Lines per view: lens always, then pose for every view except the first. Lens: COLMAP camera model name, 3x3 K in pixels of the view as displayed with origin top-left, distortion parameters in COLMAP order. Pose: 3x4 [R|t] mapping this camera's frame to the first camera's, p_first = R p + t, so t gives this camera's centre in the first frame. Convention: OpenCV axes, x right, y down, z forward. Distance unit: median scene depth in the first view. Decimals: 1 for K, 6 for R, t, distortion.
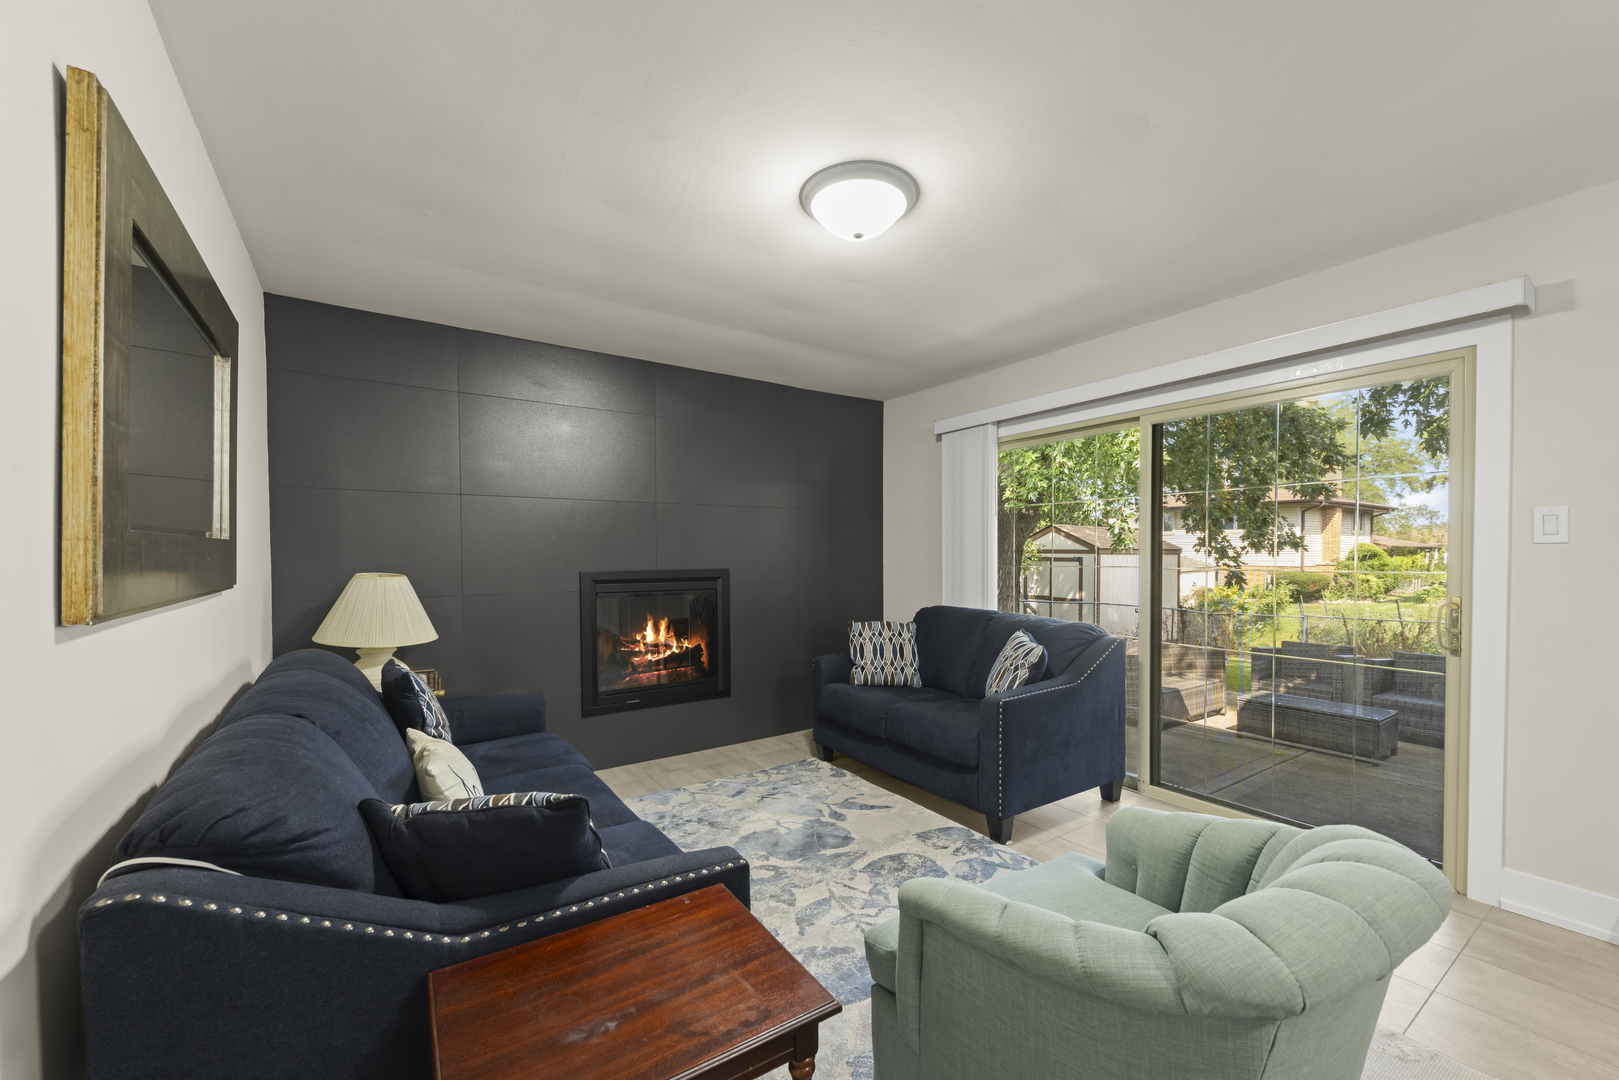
lens RADIAL K [[628.1, 0, 803.0], [0, 628.1, 552.2], [0, 0, 1]] dist [0.007770, -0.001420]
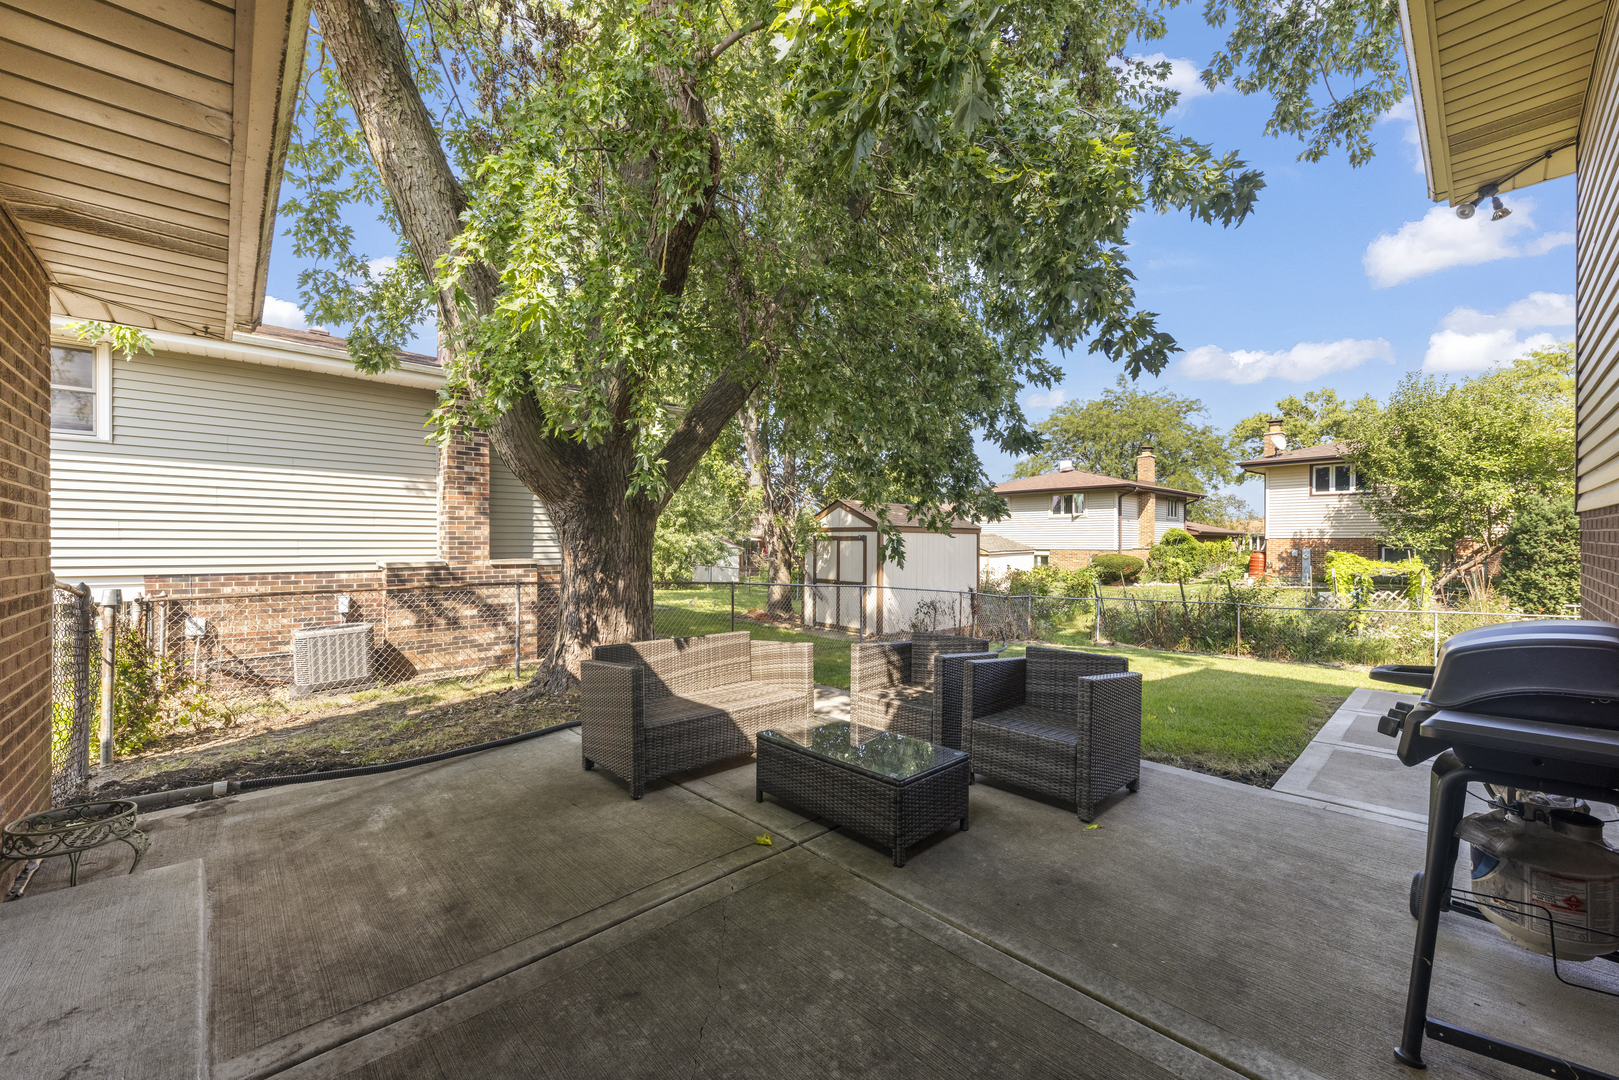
lens RADIAL K [[628.1, 0, 803.6], [0, 628.1, 541.3], [0, 0, 1]] dist [0.007770, -0.001420]
pose [[0.986486, 0.001322, 0.163840, 0.113689], [-0.001431, 0.999999, 0.000549, 0.008508], [-0.163839, -0.000777, 0.986487, 0.072555]]
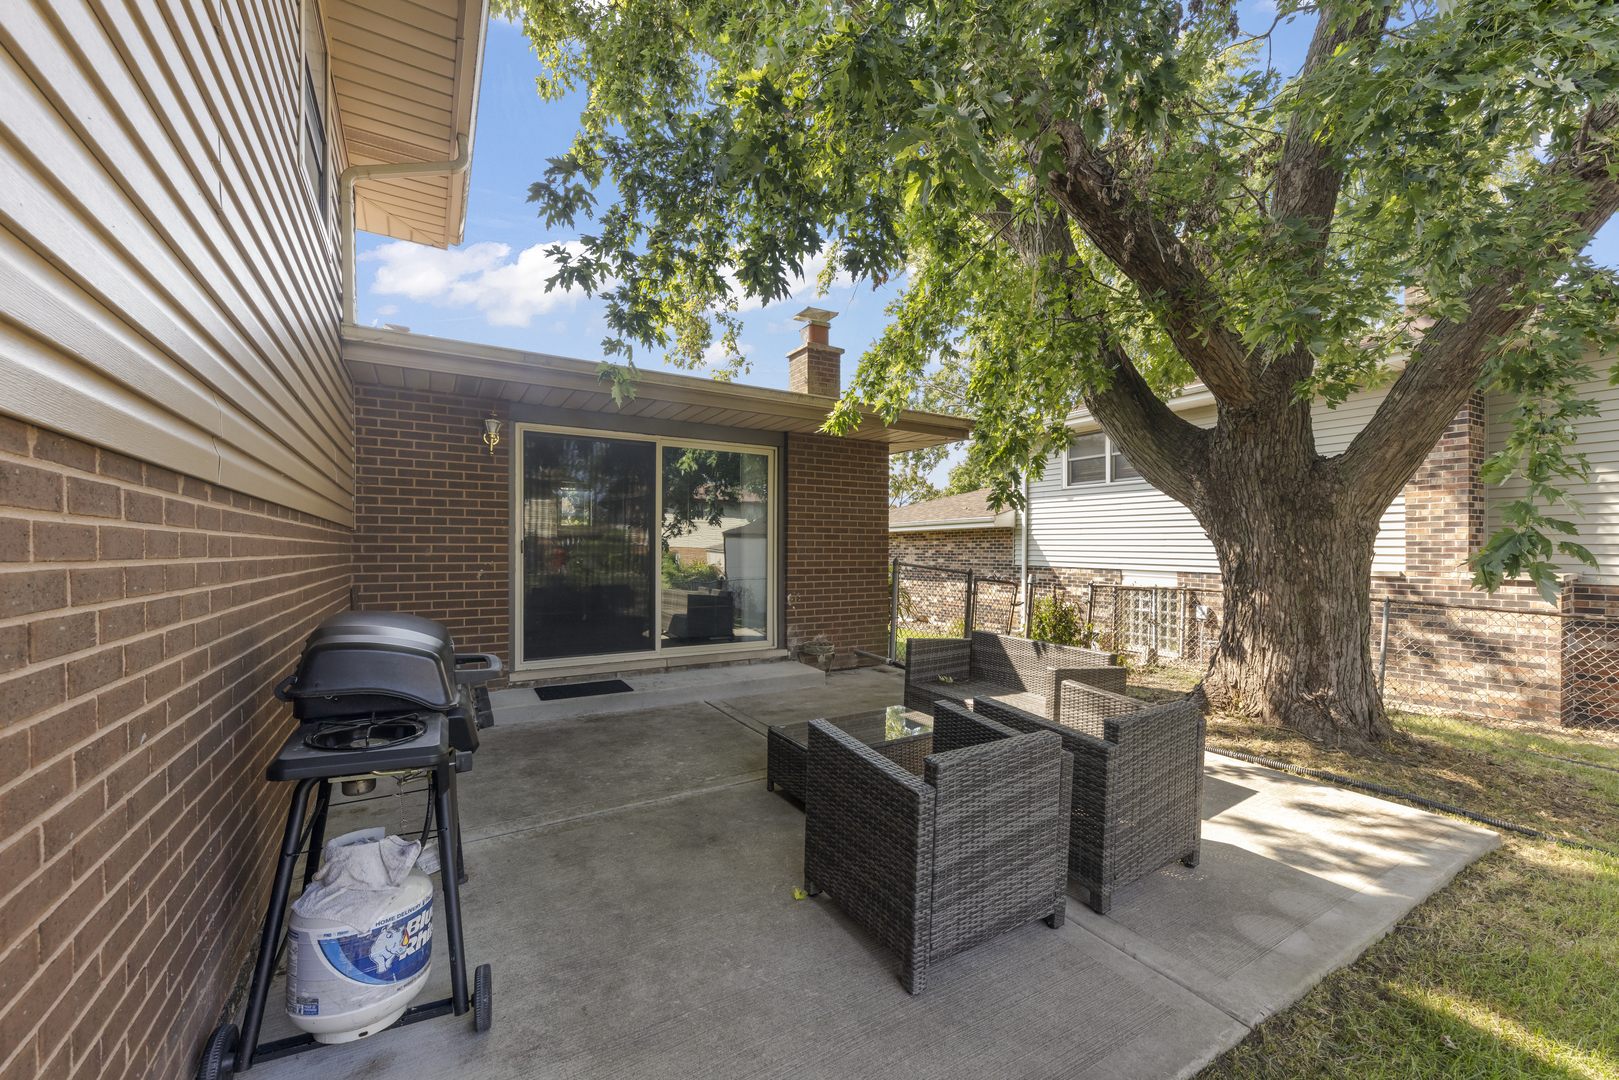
lens RADIAL K [[628.1, 0, 801.6], [0, 628.1, 544.3], [0, 0, 1]] dist [0.007770, -0.001420]
pose [[-0.045573, -0.001405, -0.998960, 0.252241], [0.000054, 0.999999, -0.001409, 0.008036], [0.998961, -0.000118, -0.045573, 0.163927]]
